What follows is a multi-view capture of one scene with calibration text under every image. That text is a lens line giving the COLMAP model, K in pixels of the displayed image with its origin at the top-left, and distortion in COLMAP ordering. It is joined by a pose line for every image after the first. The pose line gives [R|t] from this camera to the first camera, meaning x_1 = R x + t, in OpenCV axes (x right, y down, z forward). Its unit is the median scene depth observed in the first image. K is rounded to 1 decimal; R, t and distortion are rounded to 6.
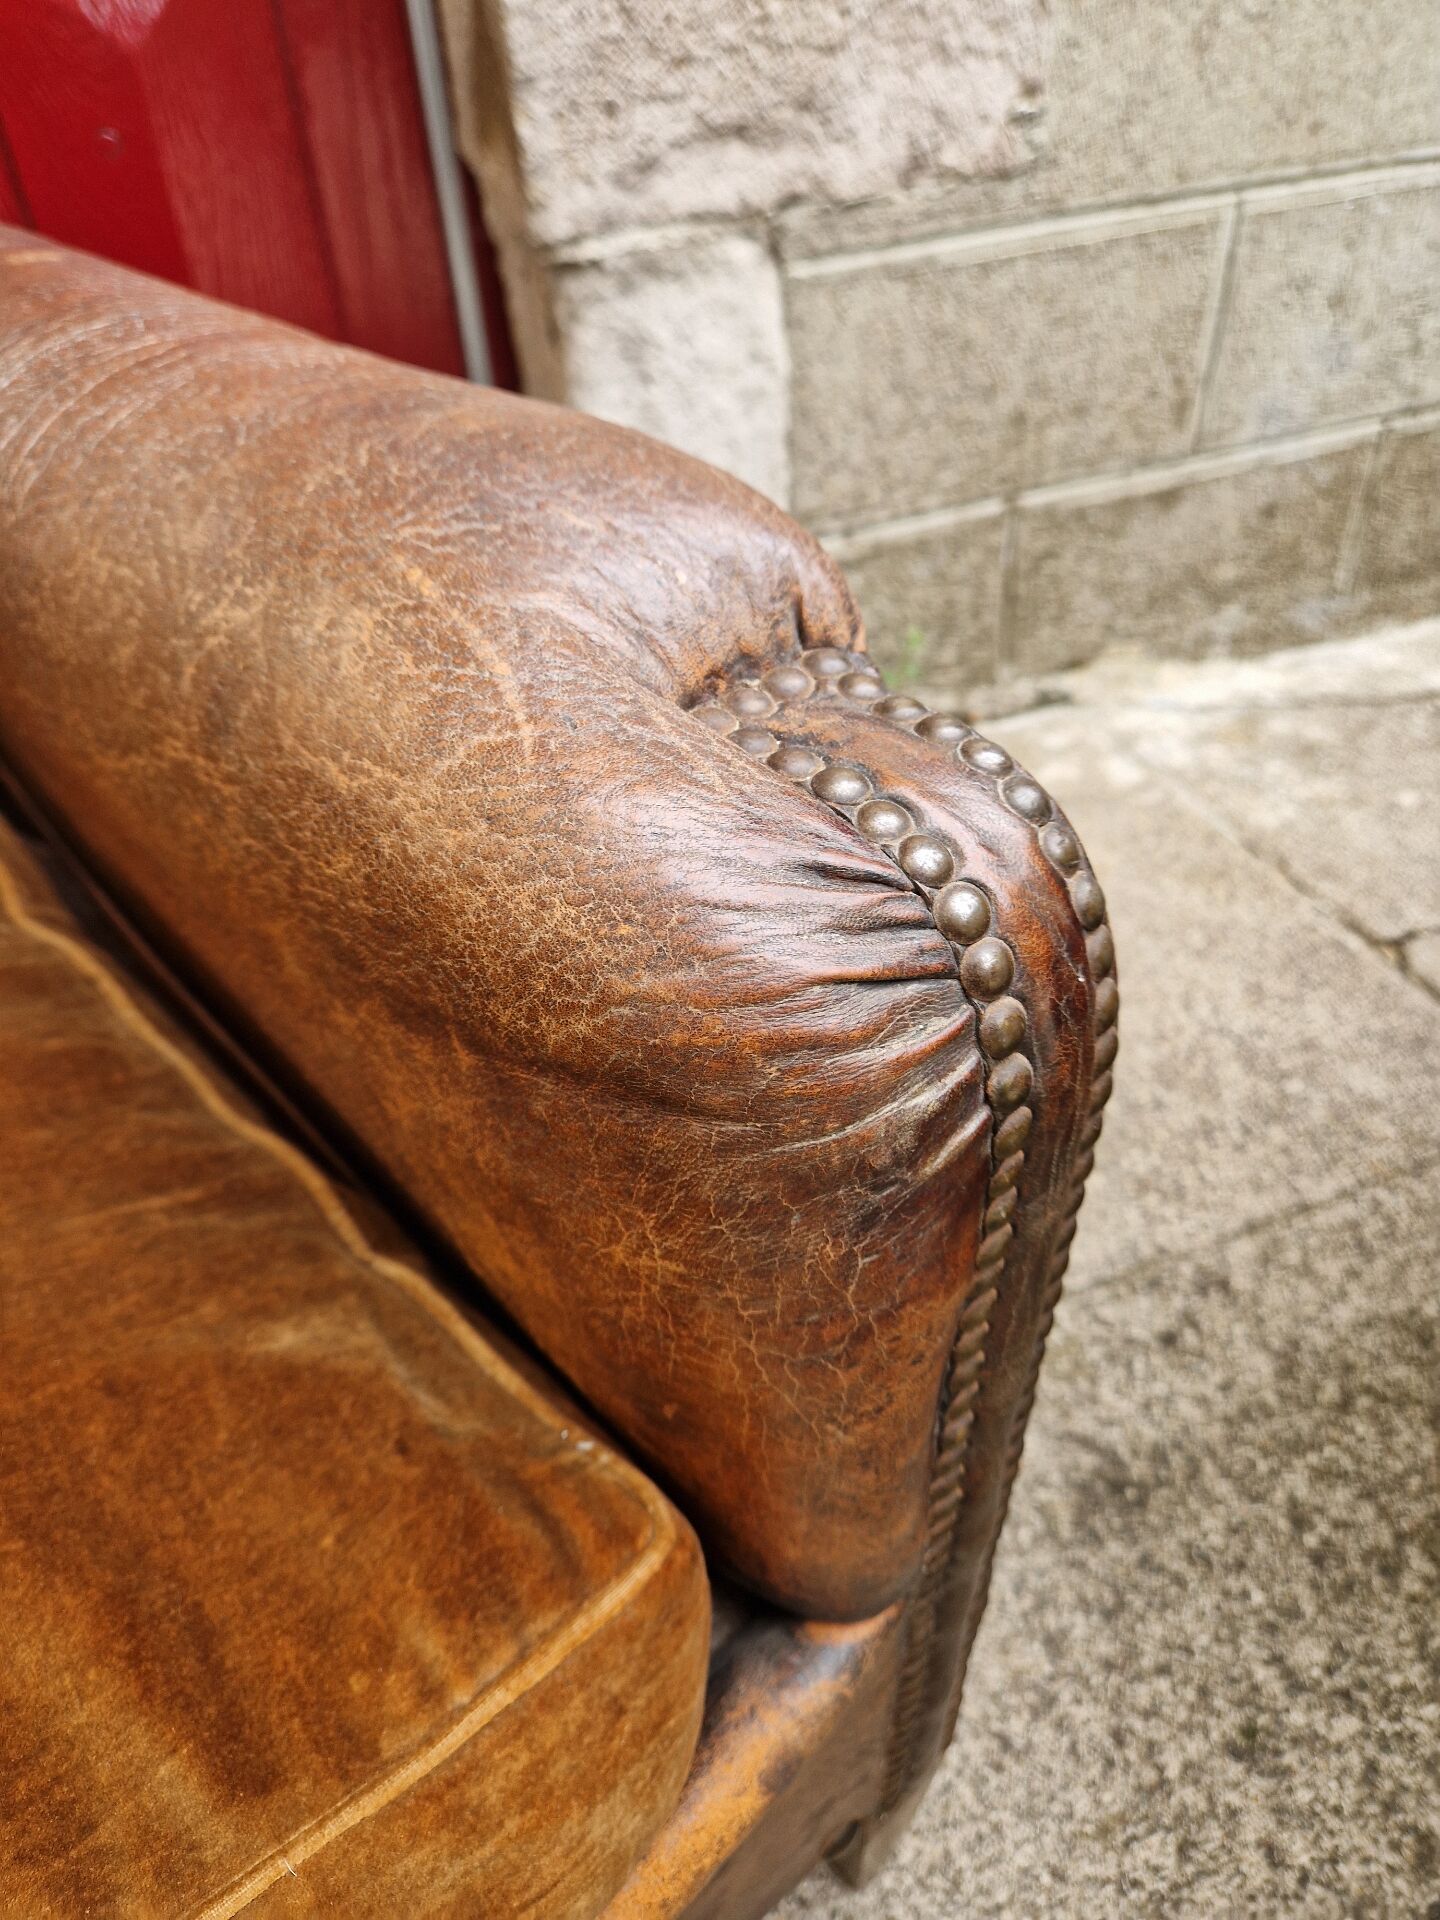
lens RADIAL K [[1340.7, 0, 692.4], [0, 1340.7, 939.3], [0, 0, 1]] dist [0.007676, -0.016884]
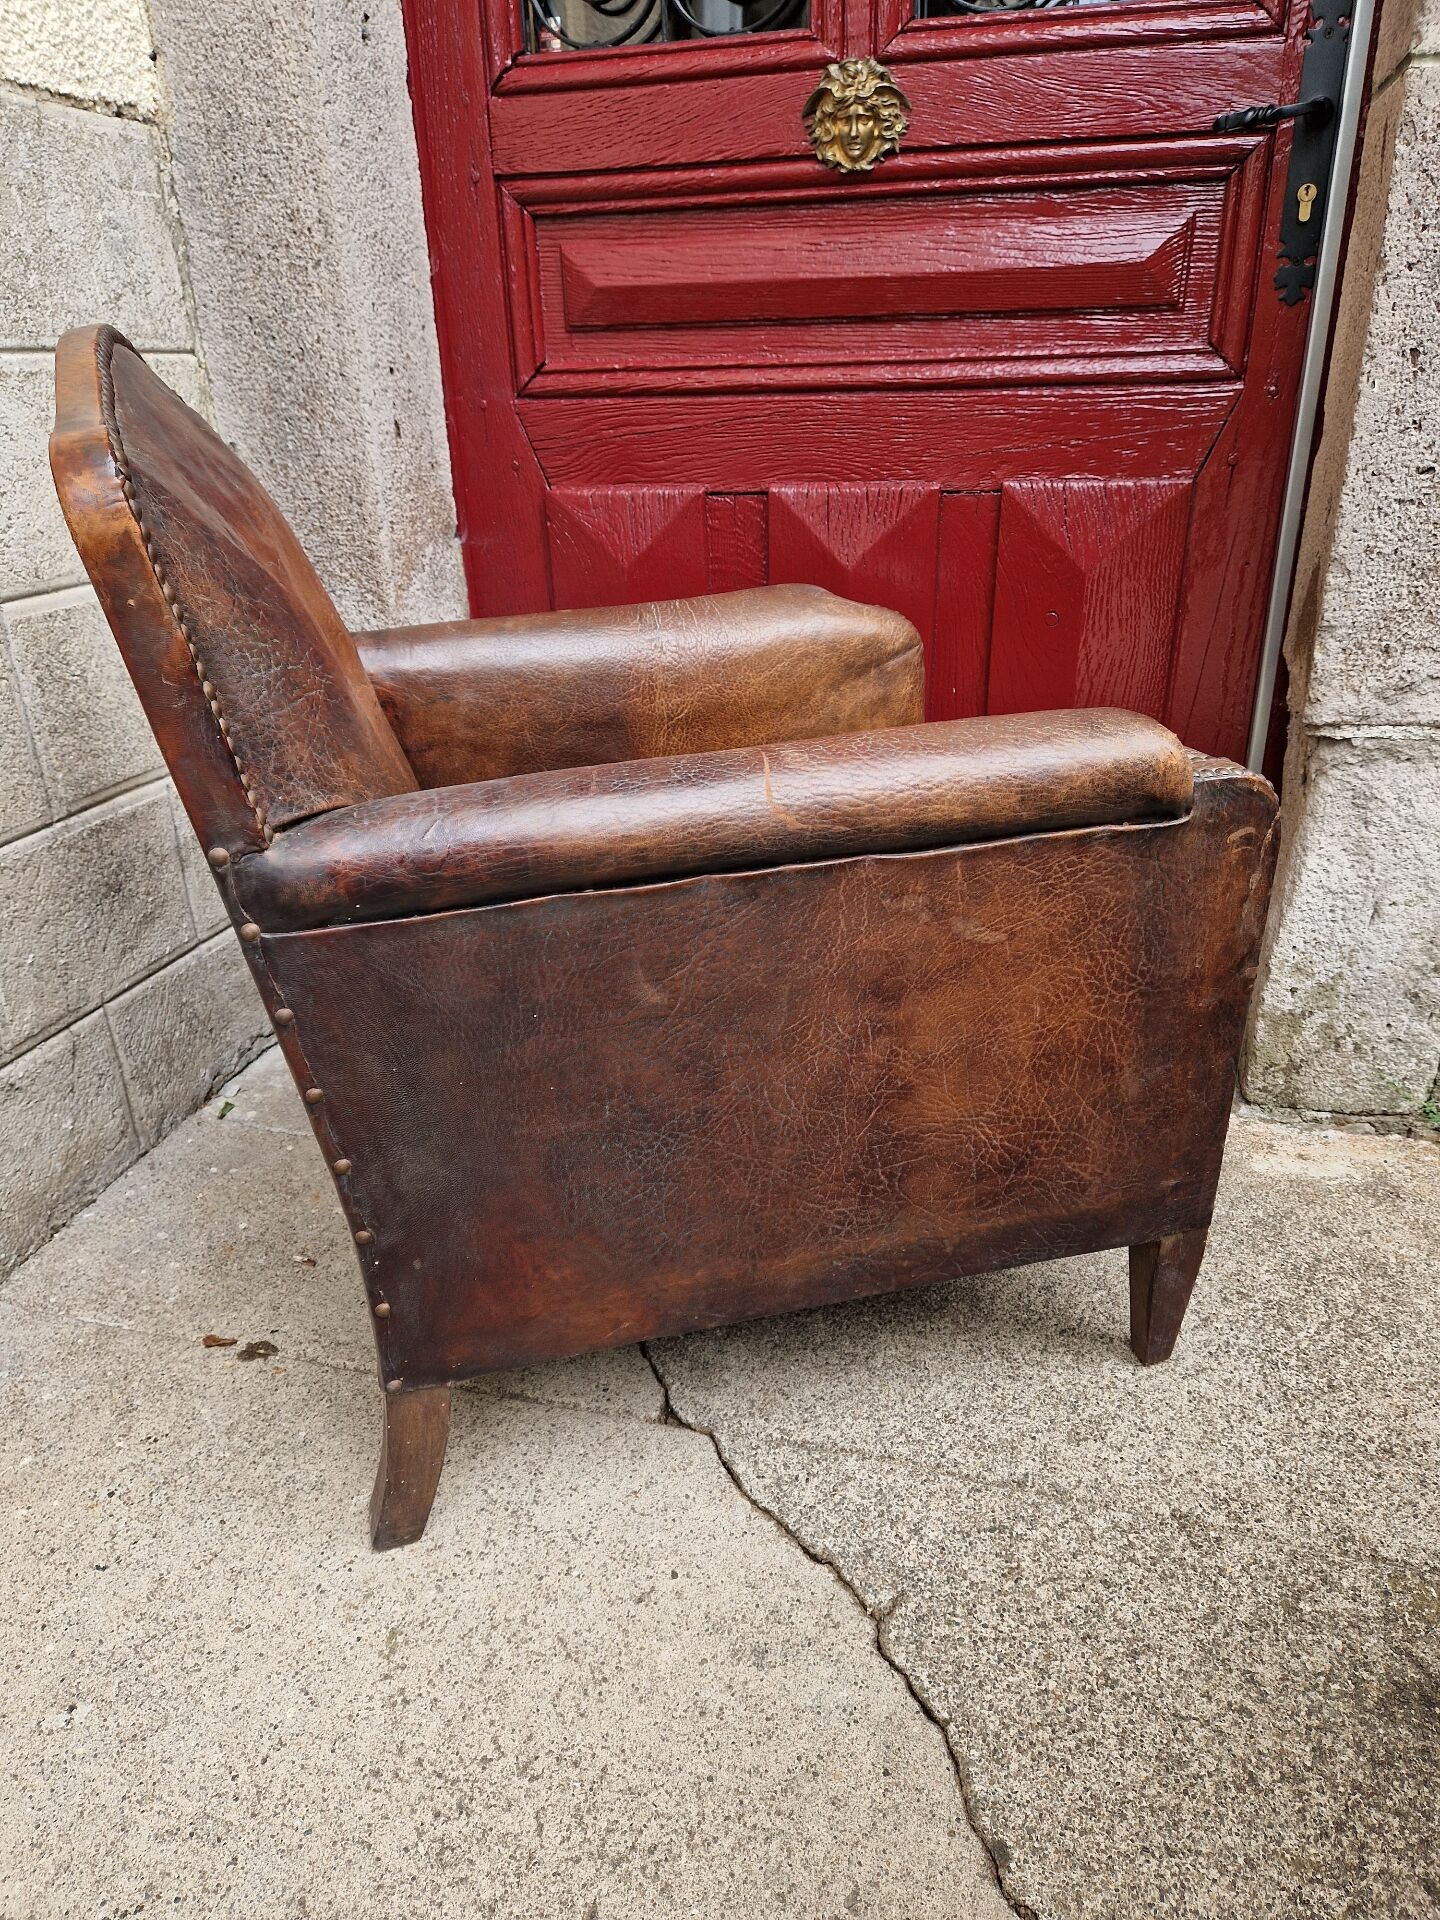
lens RADIAL K [[1297.0, 0, 711.8], [0, 1297.0, 956.1], [0, 0, 1]] dist [0.074802, -0.071920]
pose [[0.812795, 0.274822, -0.513651, 0.271525], [-0.381378, 0.917539, -0.112571, 0.204296], [0.440358, 0.287393, 0.850583, -0.716536]]
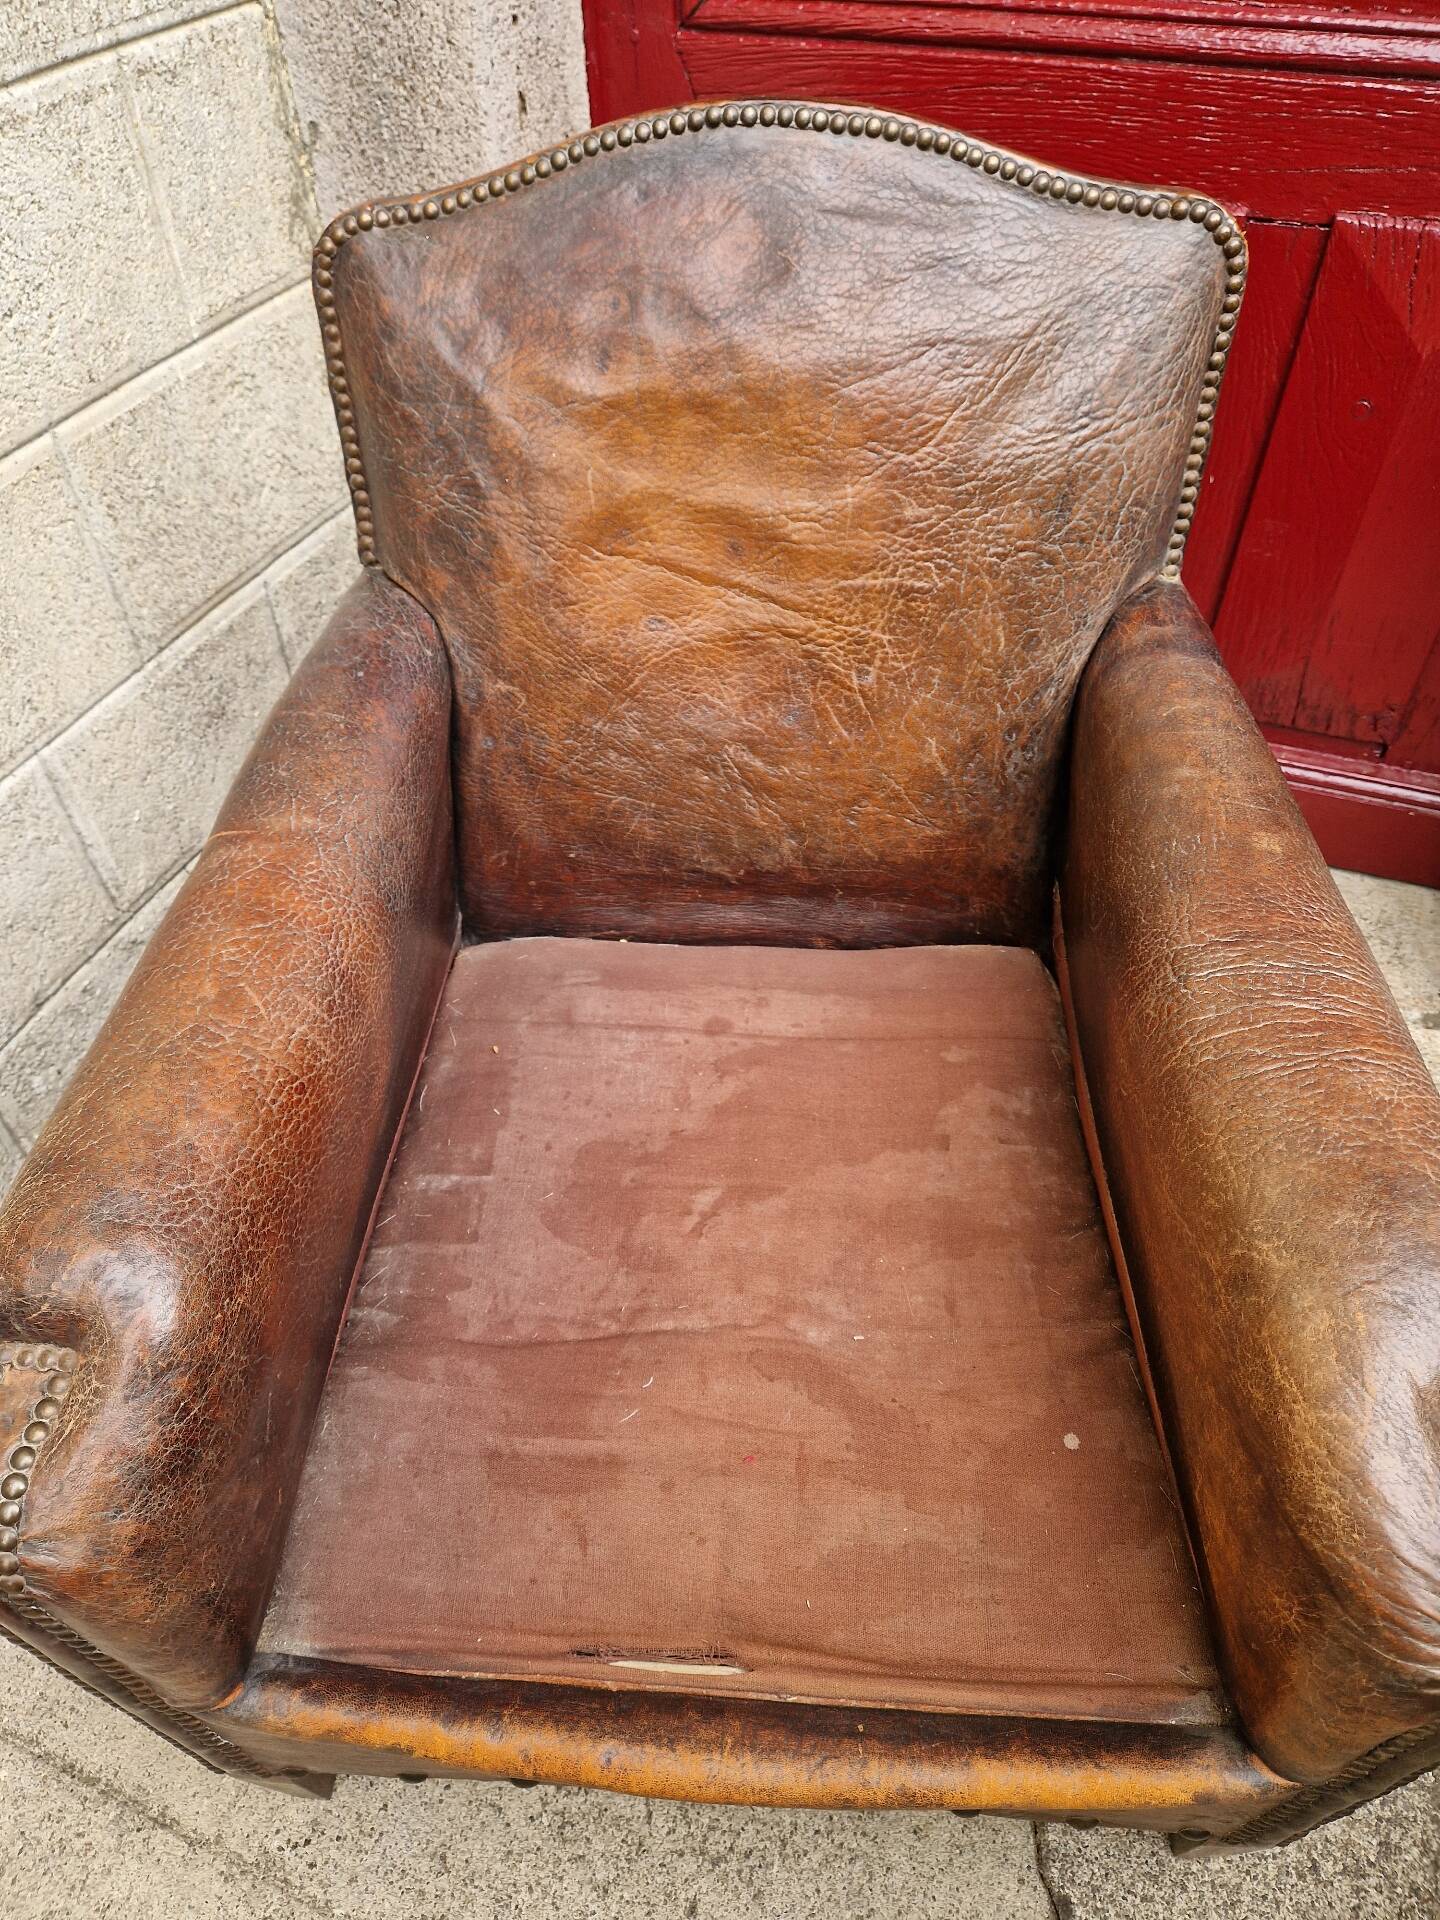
lens RADIAL K [[1297.0, 0, 696.8], [0, 1297.0, 943.6], [0, 0, 1]] dist [0.074802, -0.071920]
pose [[0.735084, 0.514076, -0.442014, -0.161445], [-0.435912, 0.857710, 0.272607, -0.405933], [0.519261, -0.007710, 0.854581, -0.637700]]
